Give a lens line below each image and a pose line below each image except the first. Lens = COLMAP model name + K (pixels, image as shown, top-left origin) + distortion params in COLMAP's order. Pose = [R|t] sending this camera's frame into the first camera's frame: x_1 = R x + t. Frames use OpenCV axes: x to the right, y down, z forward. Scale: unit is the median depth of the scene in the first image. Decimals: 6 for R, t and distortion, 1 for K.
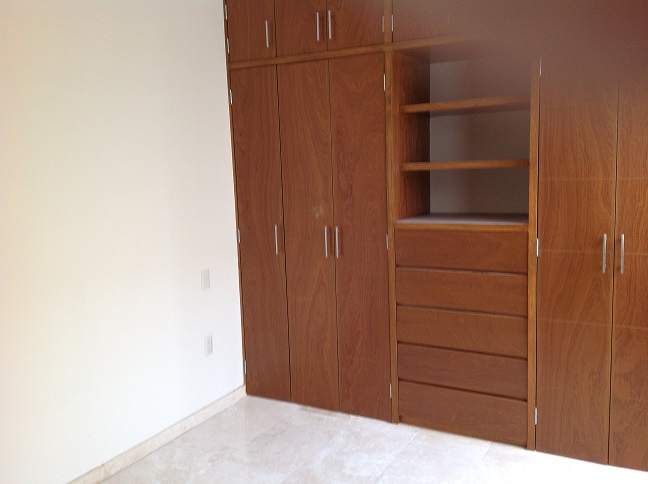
lens RADIAL K [[616.3, 0, 327.8], [0, 616.3, 237.9], [0, 0, 1]] dist [0.144628, -0.363869]
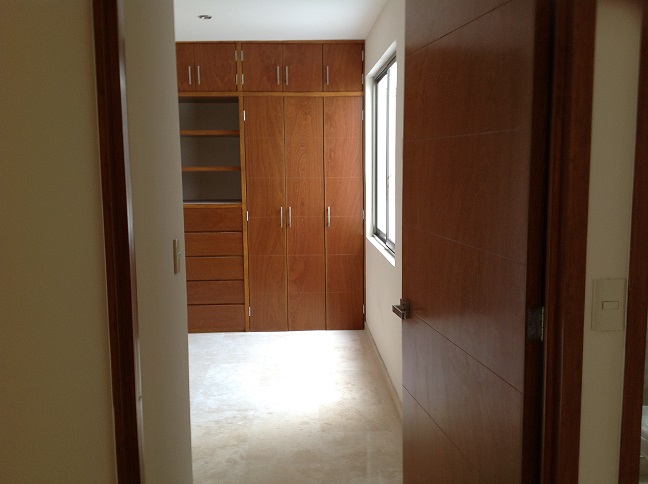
lens RADIAL K [[616.3, 0, 327.8], [0, 616.3, 237.9], [0, 0, 1]] dist [0.144628, -0.363869]
pose [[0.880849, -0.044361, 0.471315, -0.300049], [0.040014, 0.999014, 0.019245, 0.052745], [-0.471704, 0.001907, 0.881755, -0.675525]]
